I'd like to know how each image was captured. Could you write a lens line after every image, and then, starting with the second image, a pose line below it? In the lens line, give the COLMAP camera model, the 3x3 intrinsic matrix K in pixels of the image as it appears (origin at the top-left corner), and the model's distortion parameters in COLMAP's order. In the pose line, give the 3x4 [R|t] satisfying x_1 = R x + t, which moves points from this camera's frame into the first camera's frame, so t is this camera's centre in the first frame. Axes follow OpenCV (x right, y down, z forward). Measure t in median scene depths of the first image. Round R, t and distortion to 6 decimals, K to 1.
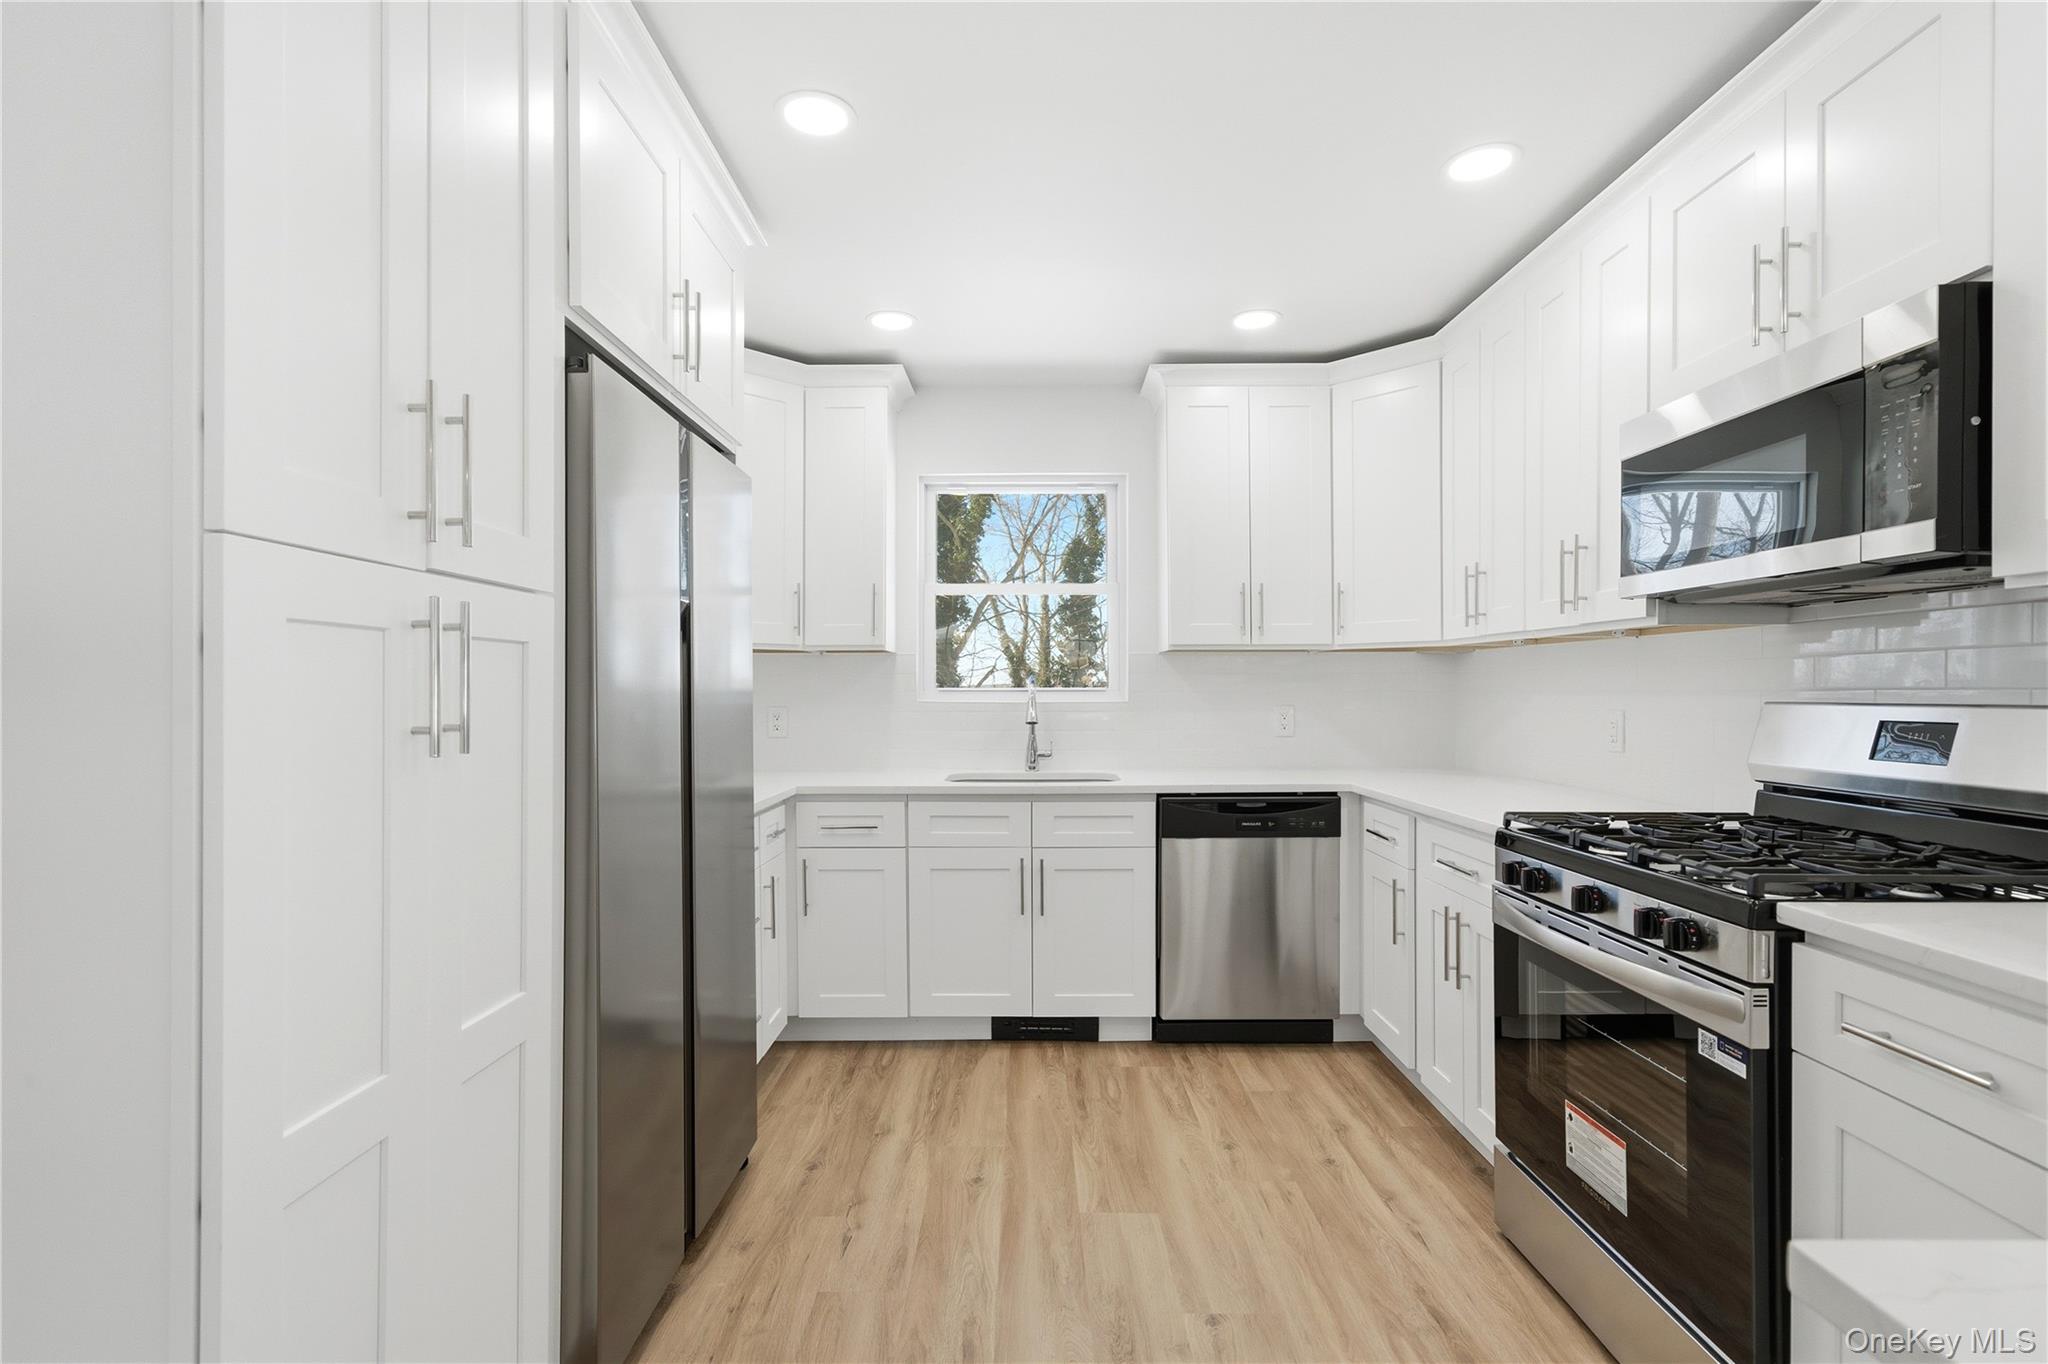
lens RADIAL K [[941.4, 0, 1014.5], [0, 941.4, 680.3], [0, 0, 1]] dist [-0.020584, 0.009916]
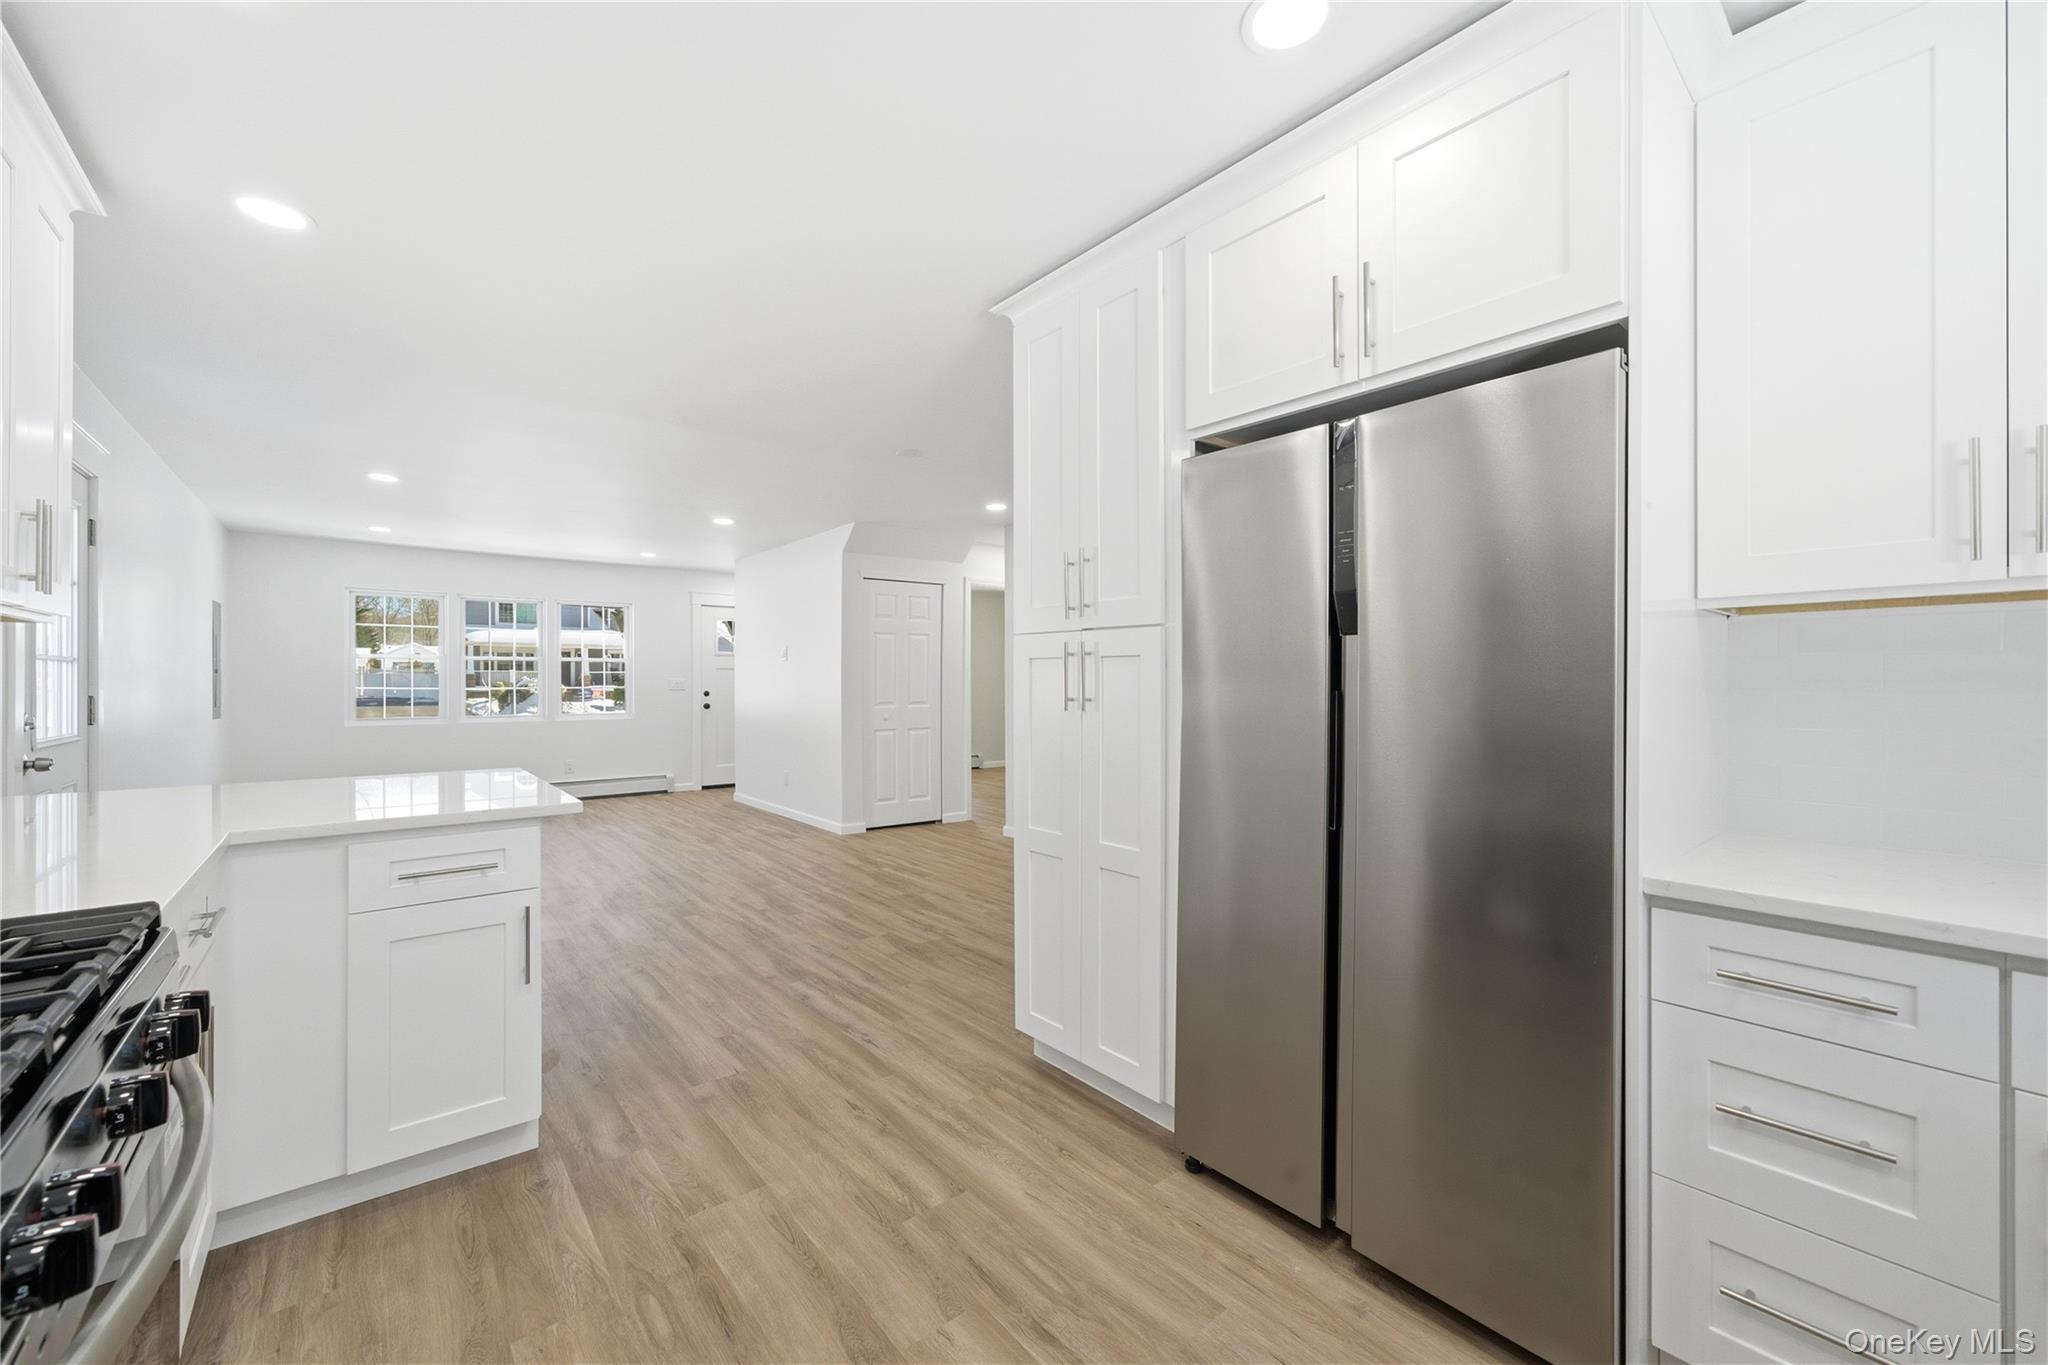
lens RADIAL K [[808.4, 0, 998.1], [0, 808.4, 700.7], [0, 0, 1]] dist [-0.015137, 0.004255]
pose [[-0.779458, 0.015105, -0.626273, 0.335387], [0.009078, 0.999877, 0.012818, 0.019302], [0.626389, 0.004306, -0.779499, 1.061392]]
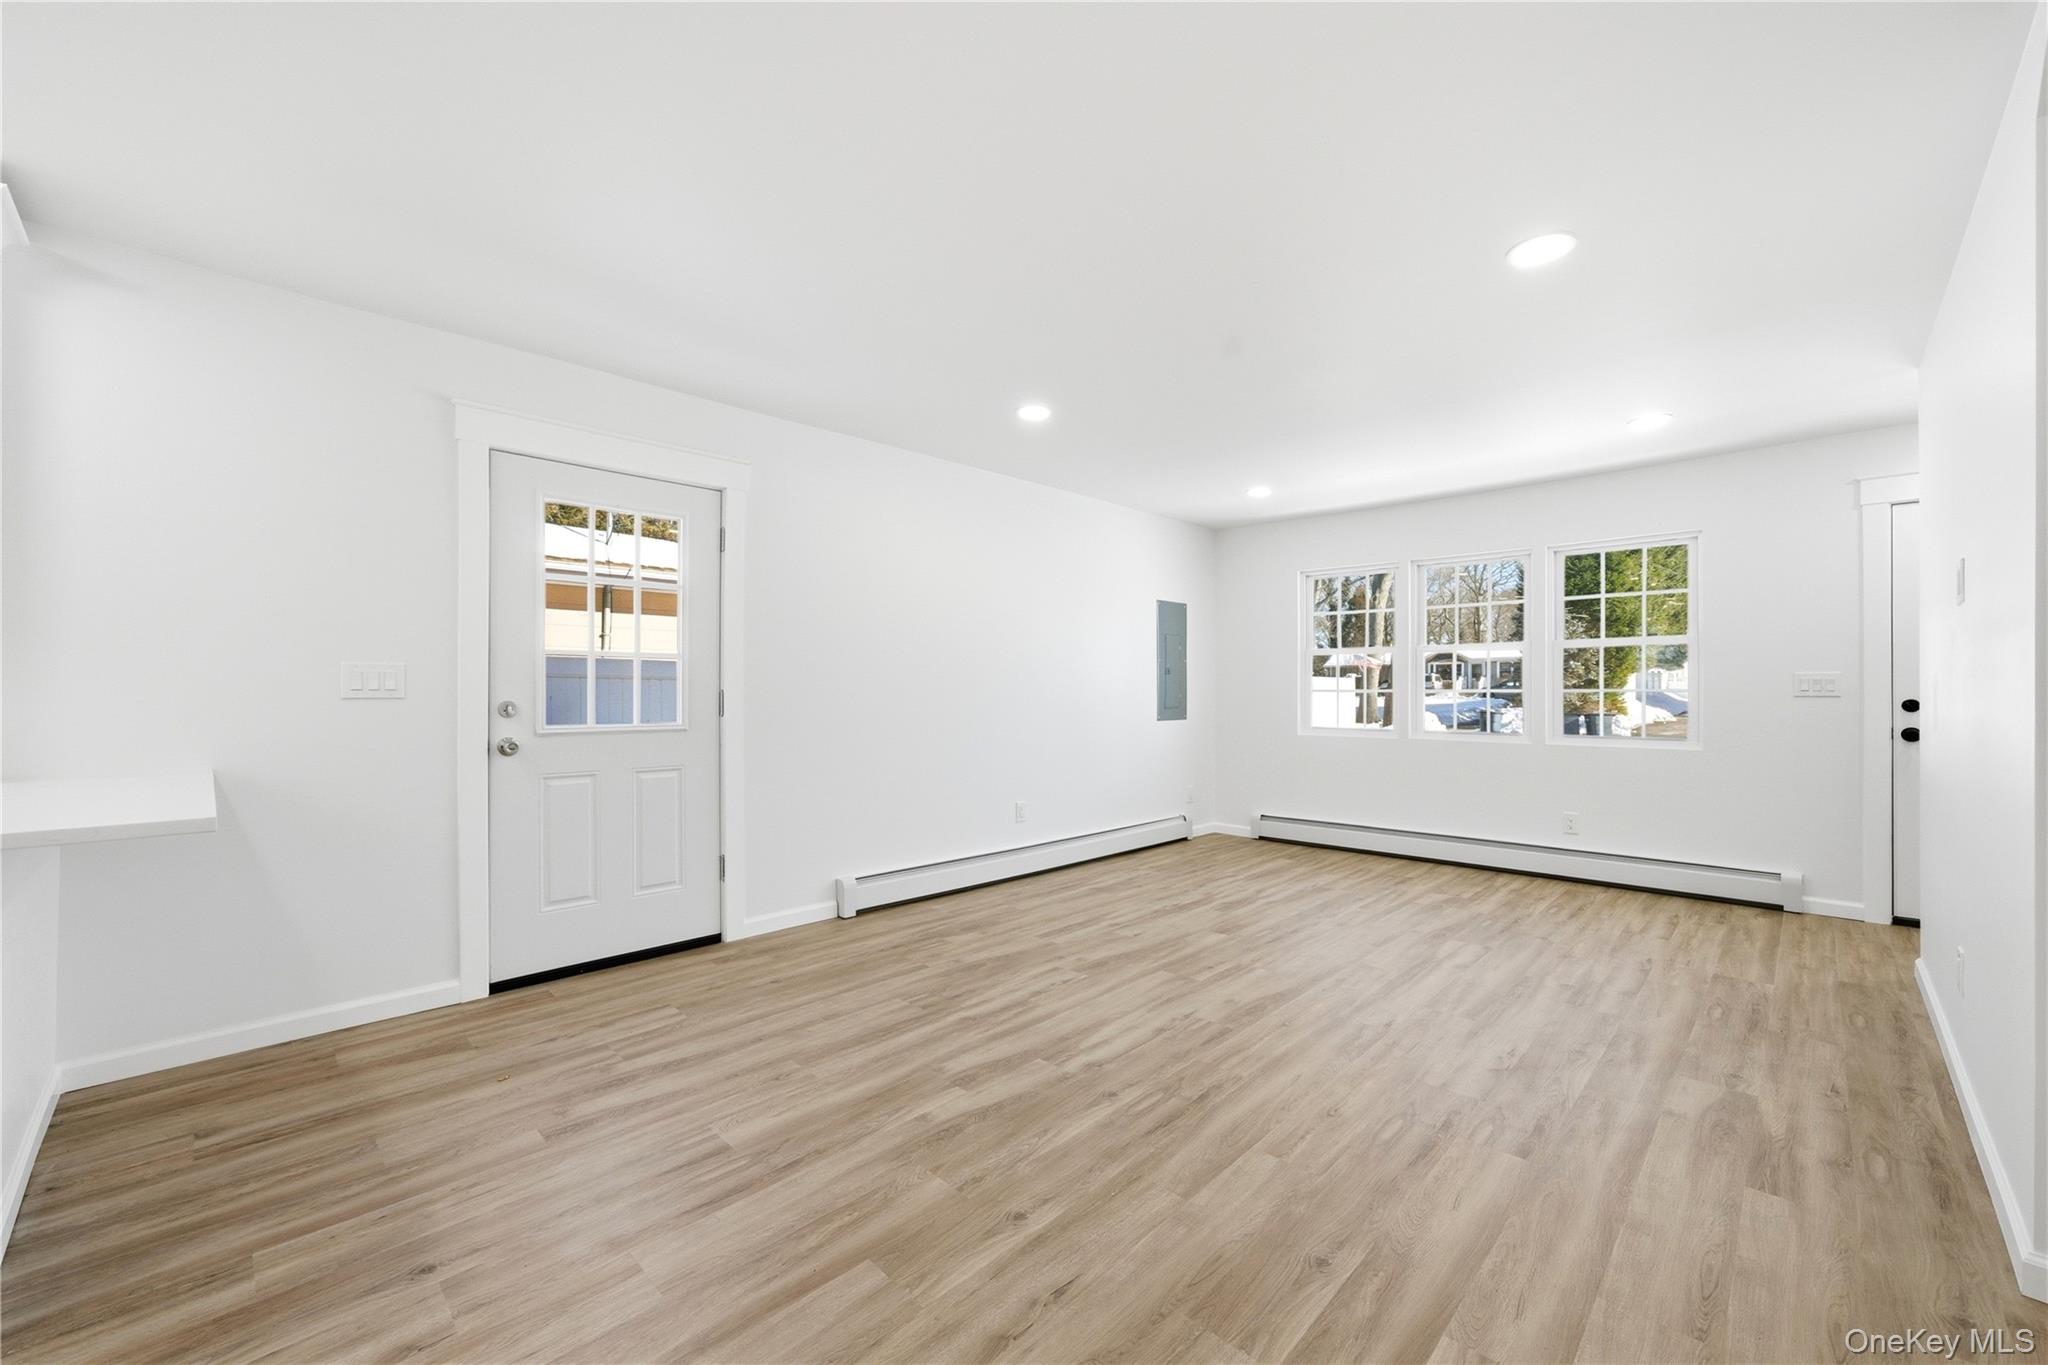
lens RADIAL K [[808.4, 0, 1025.1], [0, 808.4, 683.0], [0, 0, 1]] dist [-0.015137, 0.004255]
pose [[-0.723494, 0.009652, 0.690263, -0.695207], [-0.007707, 0.999727, -0.022058, 0.026956], [-0.690288, -0.021279, -0.723222, -0.200803]]
